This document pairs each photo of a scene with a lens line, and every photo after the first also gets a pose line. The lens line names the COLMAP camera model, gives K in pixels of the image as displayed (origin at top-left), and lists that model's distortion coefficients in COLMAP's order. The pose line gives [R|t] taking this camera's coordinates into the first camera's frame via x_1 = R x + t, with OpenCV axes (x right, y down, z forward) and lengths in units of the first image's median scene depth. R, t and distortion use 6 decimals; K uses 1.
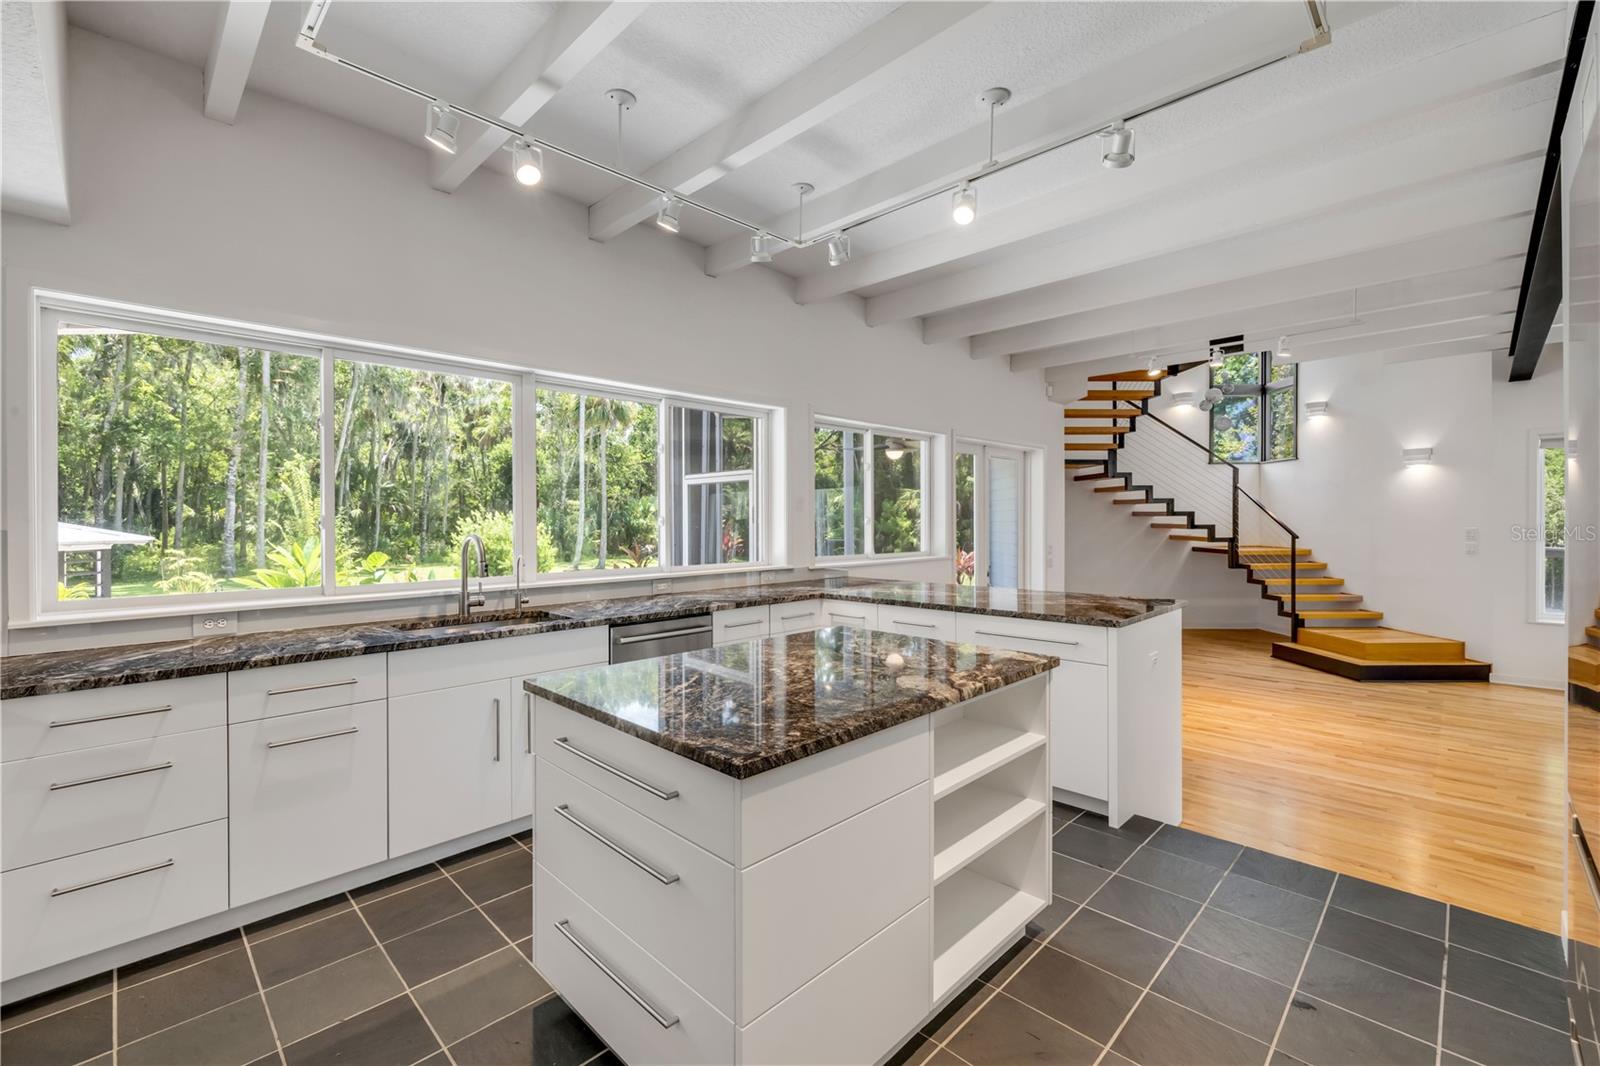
lens RADIAL K [[688.6, 0, 801.1], [0, 688.6, 522.8], [0, 0, 1]] dist [0.000867, -0.000315]
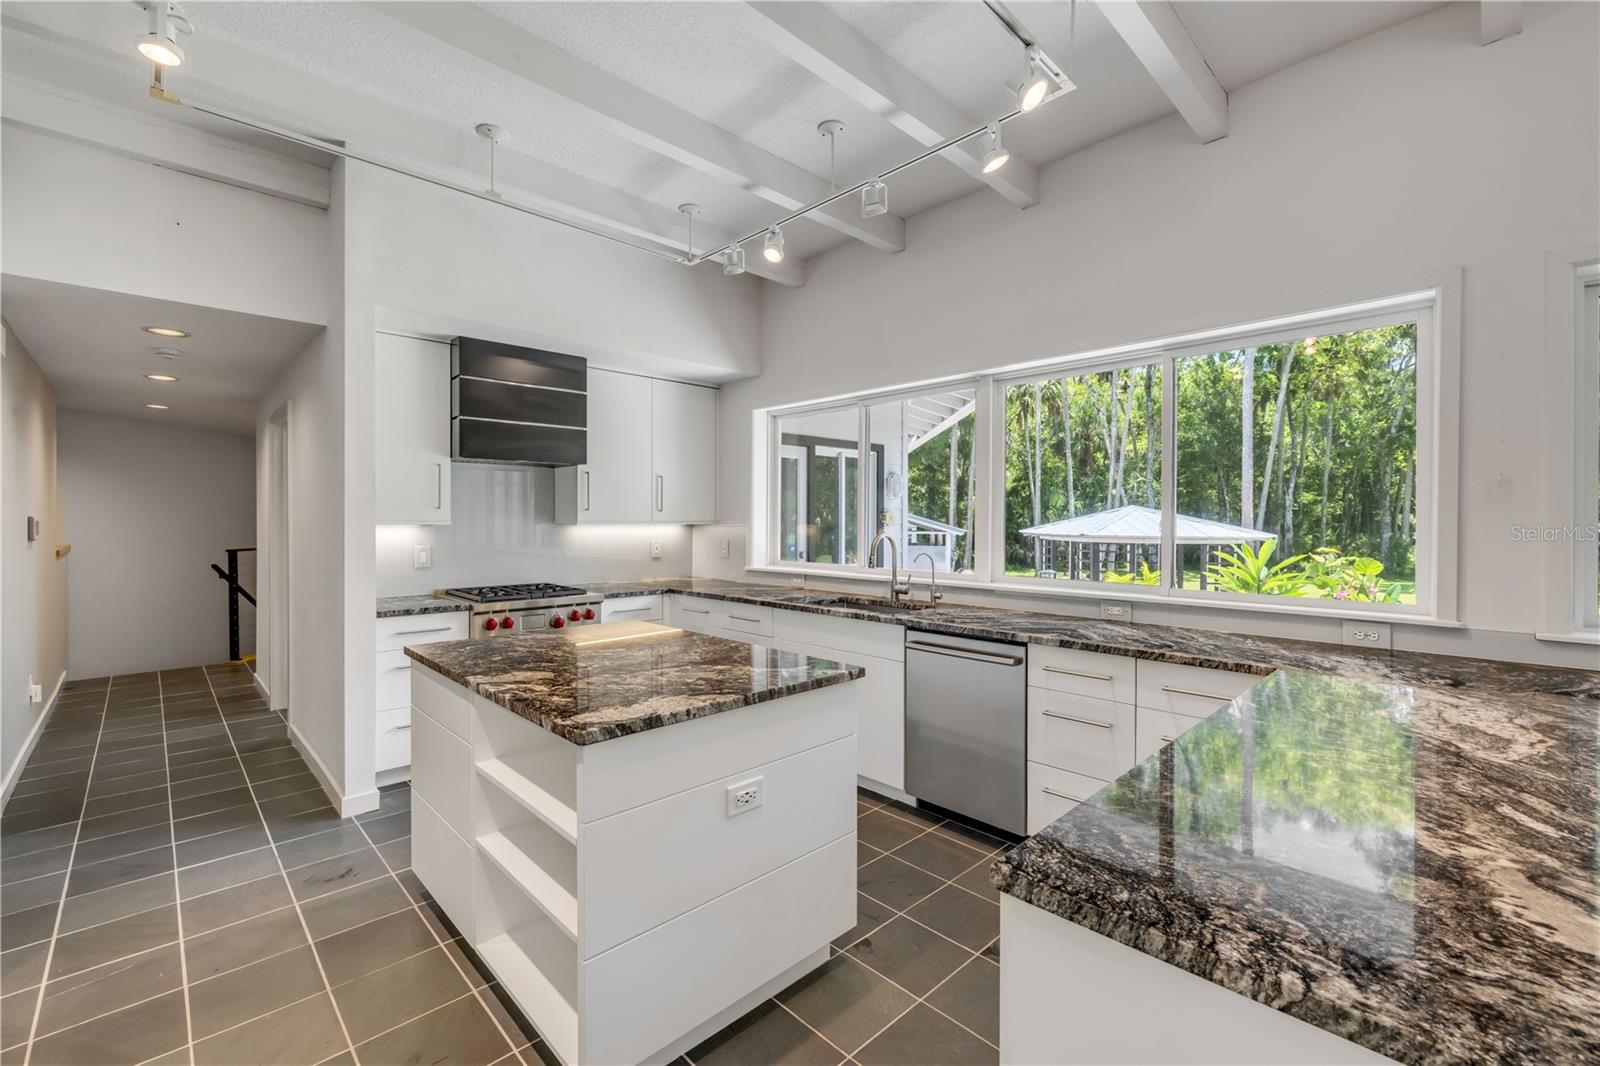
lens RADIAL K [[688.6, 0, 801.1], [0, 688.6, 522.8], [0, 0, 1]] dist [0.000867, -0.000315]
pose [[-0.038062, 0.006324, -0.999255, 0.268103], [-0.005984, 0.999961, 0.006557, -0.002677], [0.999257, 0.006229, -0.038022, 0.329639]]
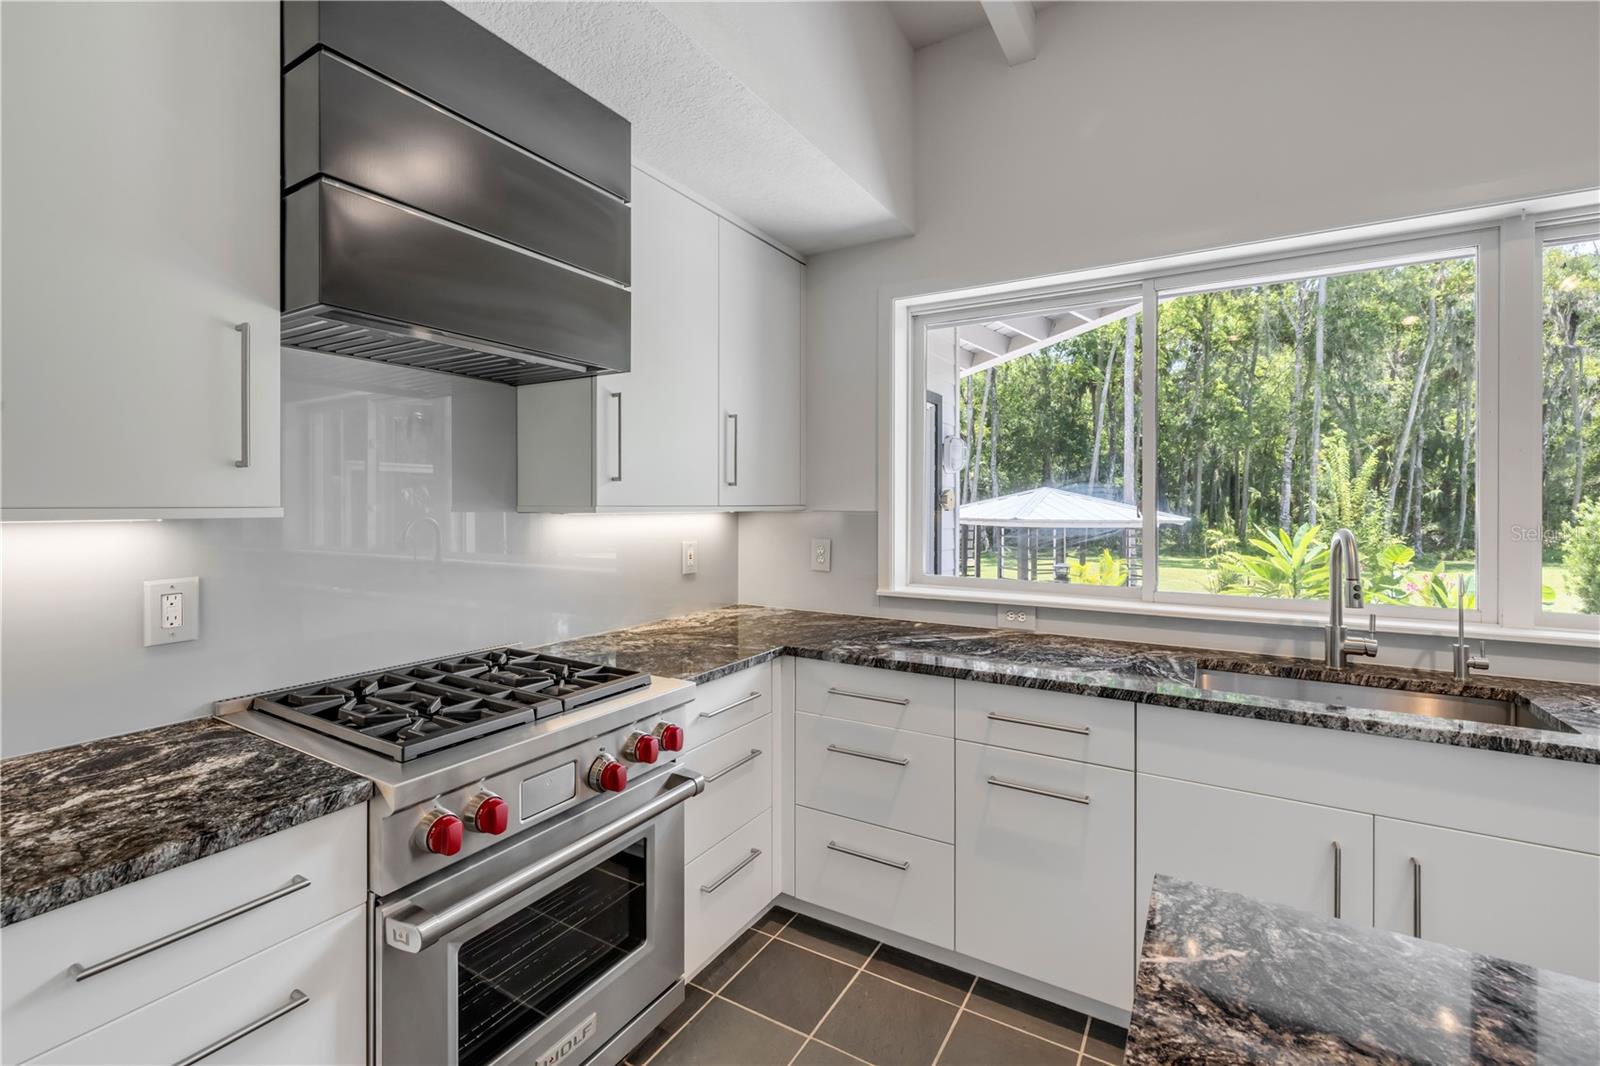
lens RADIAL K [[696.4, 0, 793.6], [0, 696.4, 504.6], [0, 0, 1]] dist [0.001714, 0.000346]
pose [[0.231633, 0.006107, -0.972784, -0.006224], [-0.007154, 0.999964, 0.004575, -0.001275], [0.972777, 0.005899, 0.231669, 0.153233]]
